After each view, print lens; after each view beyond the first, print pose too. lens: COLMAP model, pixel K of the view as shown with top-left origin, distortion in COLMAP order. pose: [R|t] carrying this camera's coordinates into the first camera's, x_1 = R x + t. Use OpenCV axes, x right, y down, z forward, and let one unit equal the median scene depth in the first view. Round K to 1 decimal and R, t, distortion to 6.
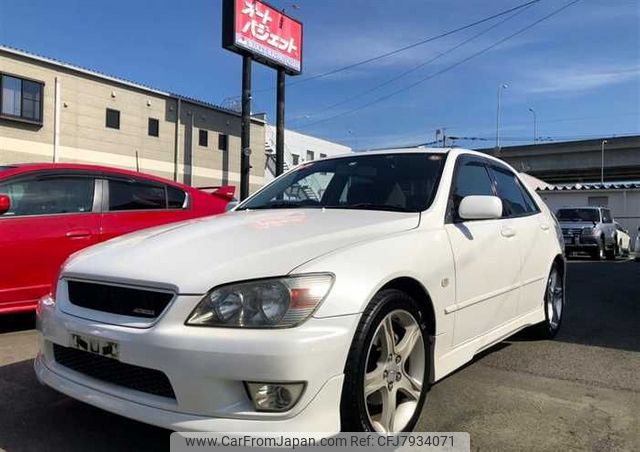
lens RADIAL K [[519.0, 0, 320.8], [0, 519.0, 217.2], [0, 0, 1]] dist [0.052299, -0.090709]
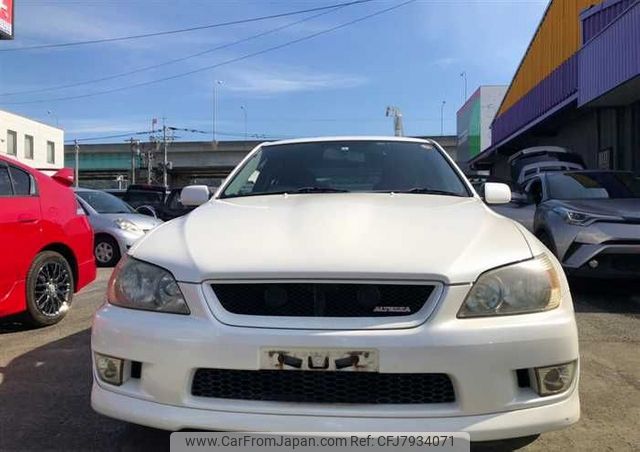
lens RADIAL K [[519.0, 0, 320.8], [0, 519.0, 217.2], [0, 0, 1]] dist [0.052299, -0.090709]
pose [[0.855915, -0.014881, 0.516902, -0.812354], [0.006694, 0.999821, 0.017700, 0.014294], [-0.517073, -0.011690, 0.855862, 0.315766]]
